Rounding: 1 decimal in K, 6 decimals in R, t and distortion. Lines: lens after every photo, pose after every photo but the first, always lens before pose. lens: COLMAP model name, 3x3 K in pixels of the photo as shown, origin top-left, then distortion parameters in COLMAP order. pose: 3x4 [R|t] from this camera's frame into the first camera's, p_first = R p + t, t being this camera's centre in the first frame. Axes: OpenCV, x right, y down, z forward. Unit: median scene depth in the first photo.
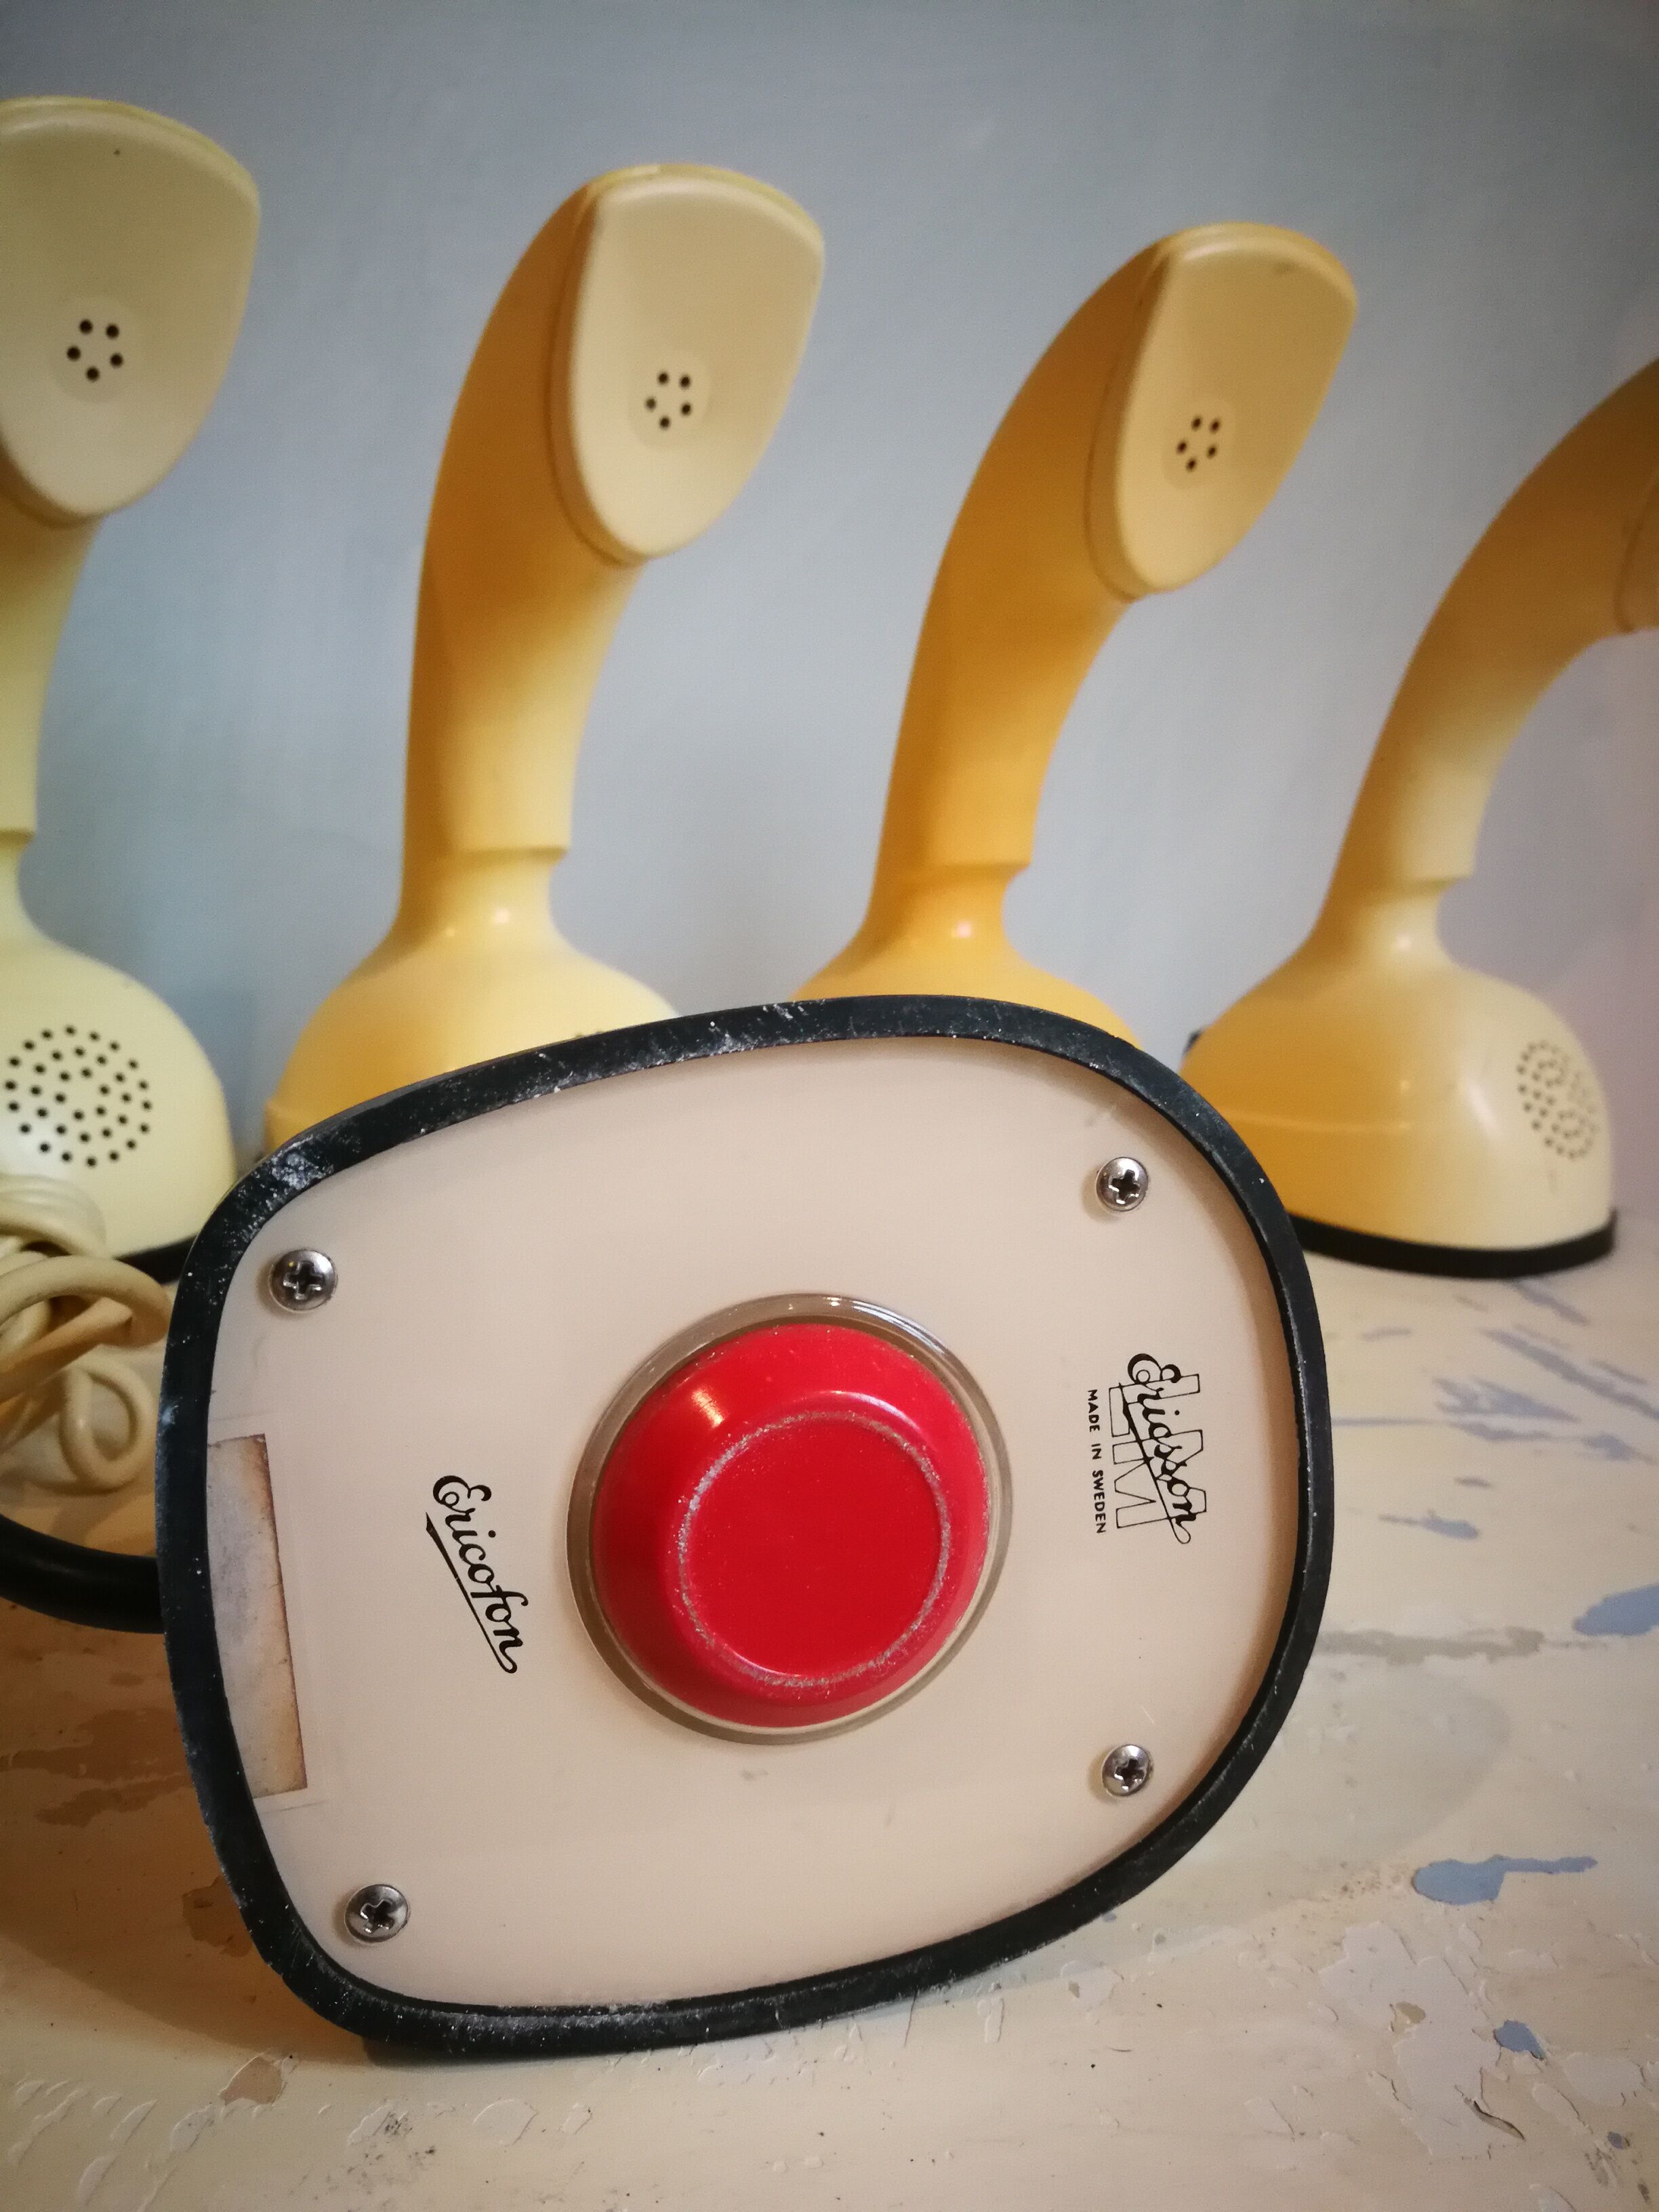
lens RADIAL K [[1840.3, 0, 829.5], [0, 1840.3, 1106.0], [0, 0, 1]] dist [0.013695, -0.035866]
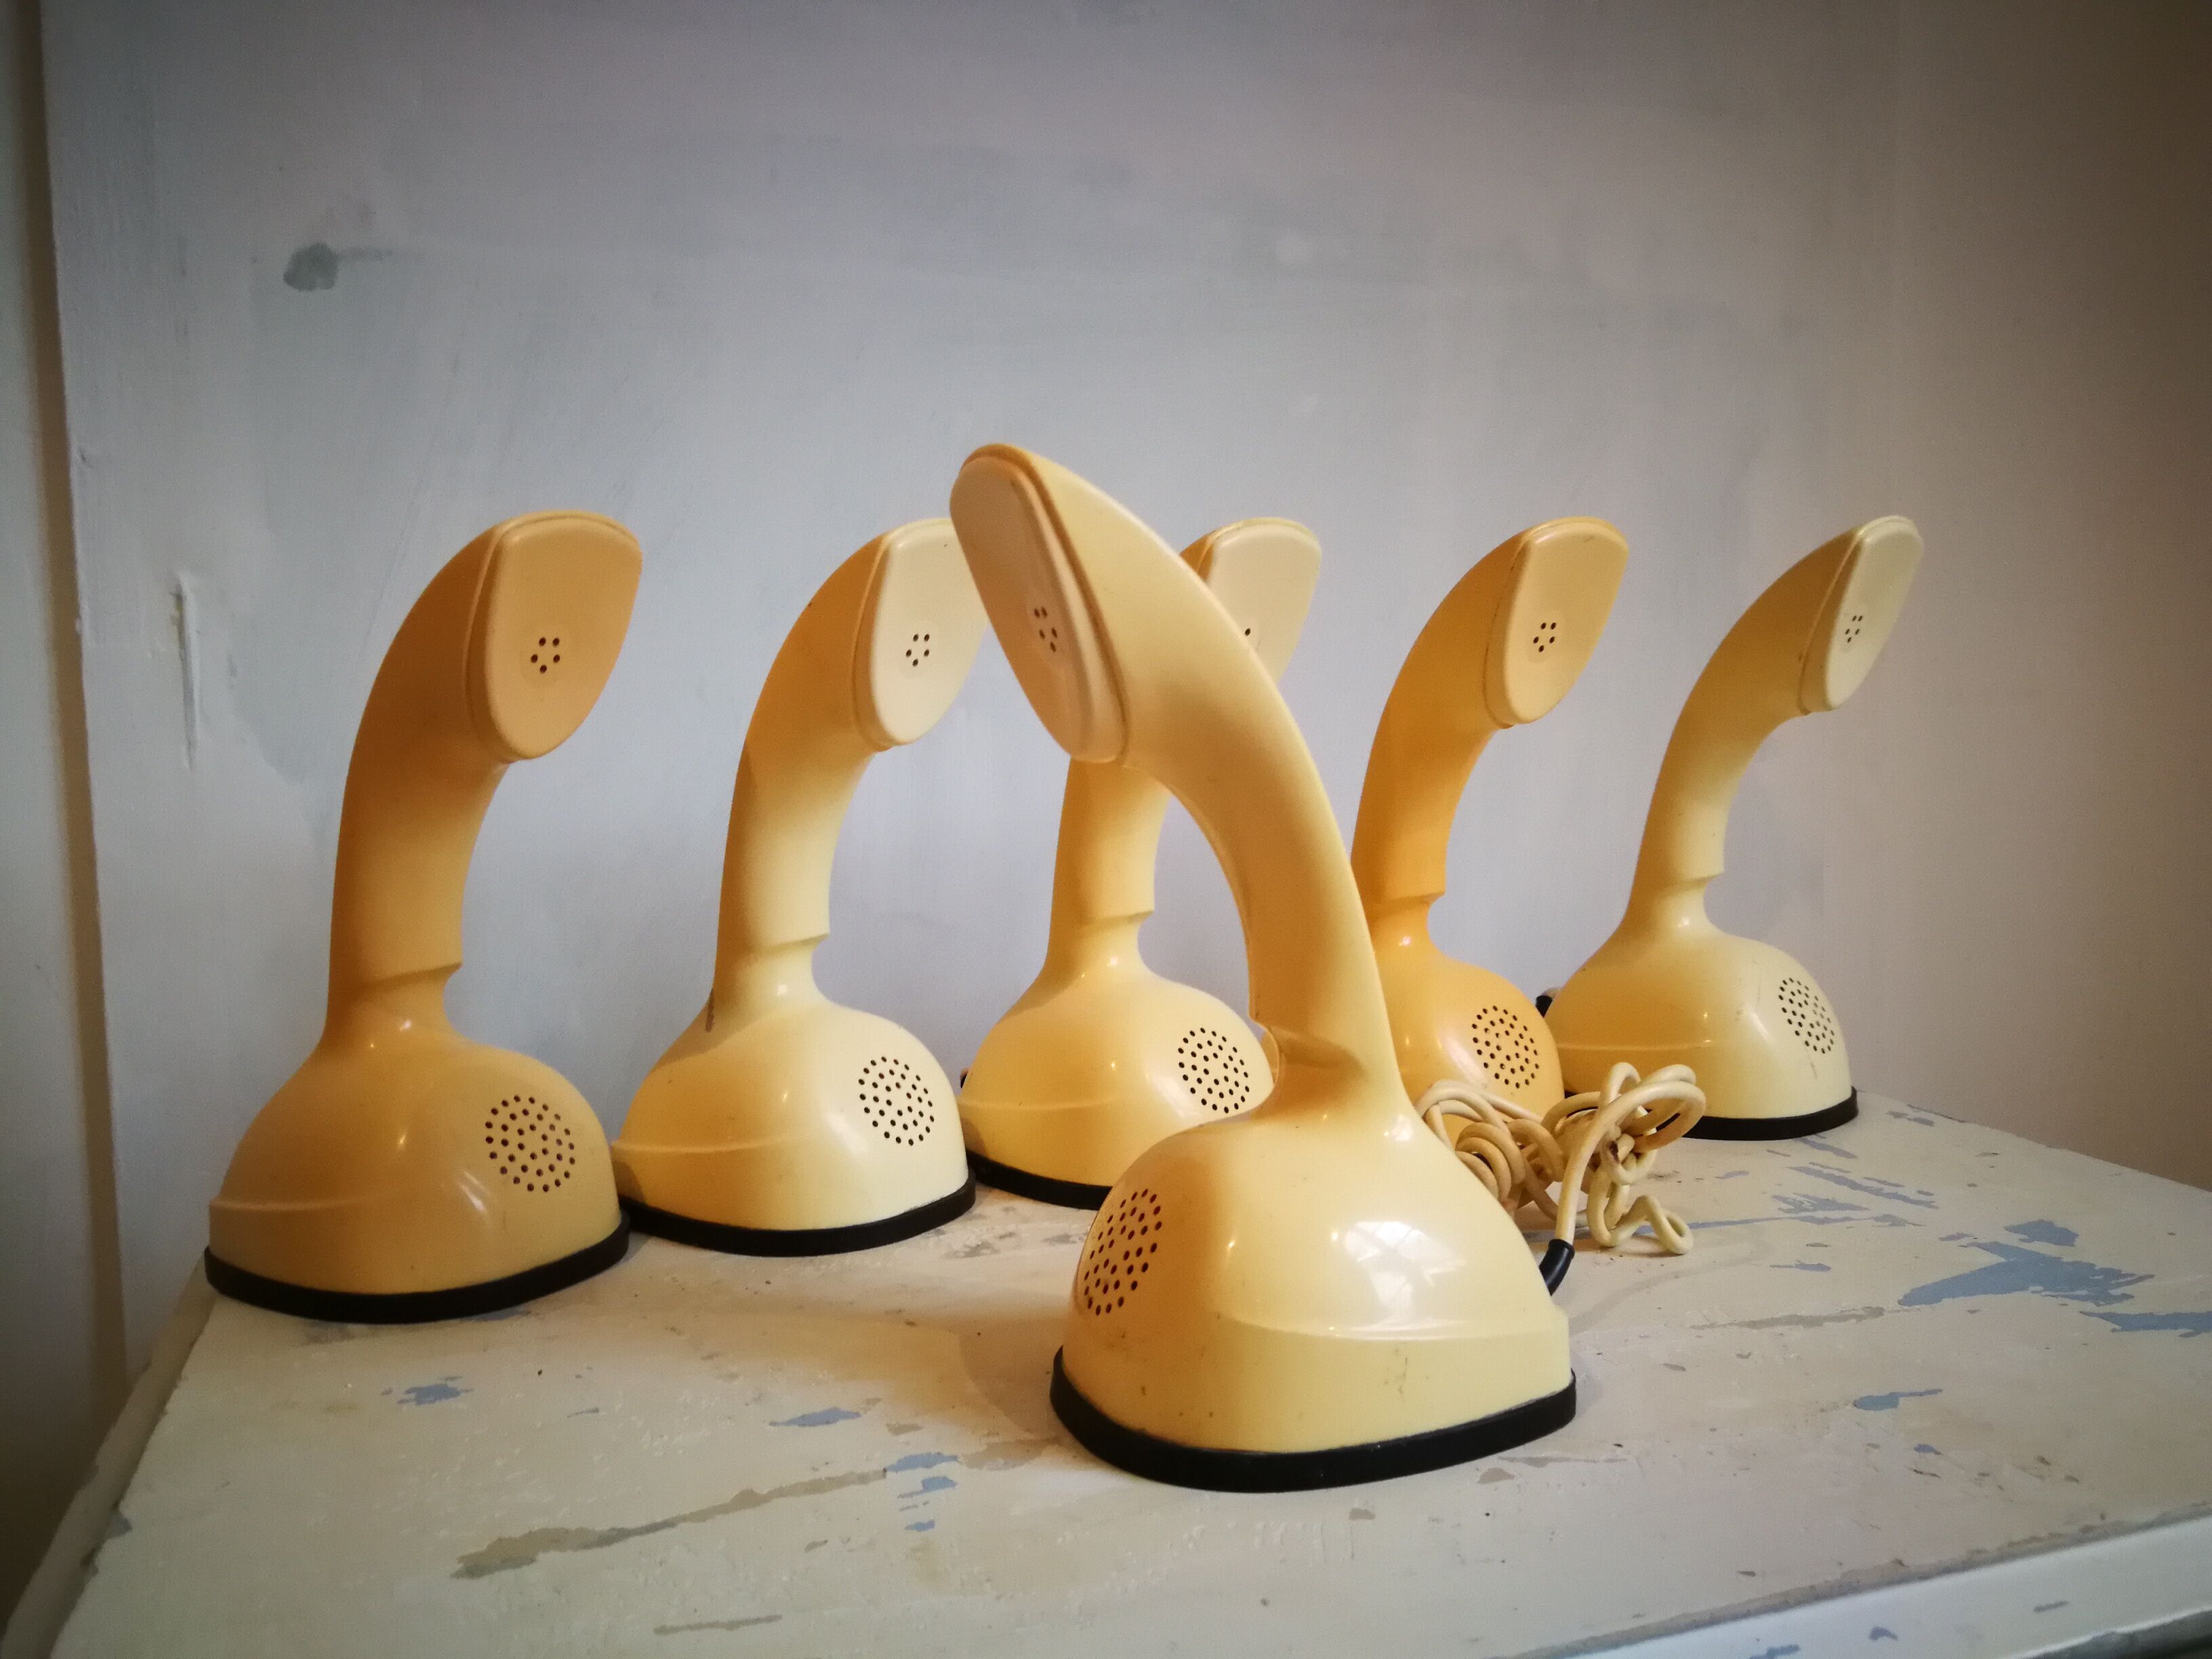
lens RADIAL K [[1803.5, 0, 1106.0], [0, 1803.5, 829.5], [0, 0, 1]] dist [0.042802, -0.043912]
pose [[0.993673, -0.089821, 0.067423, -0.311604], [0.099180, 0.983465, -0.151526, 0.017951], [-0.052698, 0.157254, 0.986151, -0.546378]]
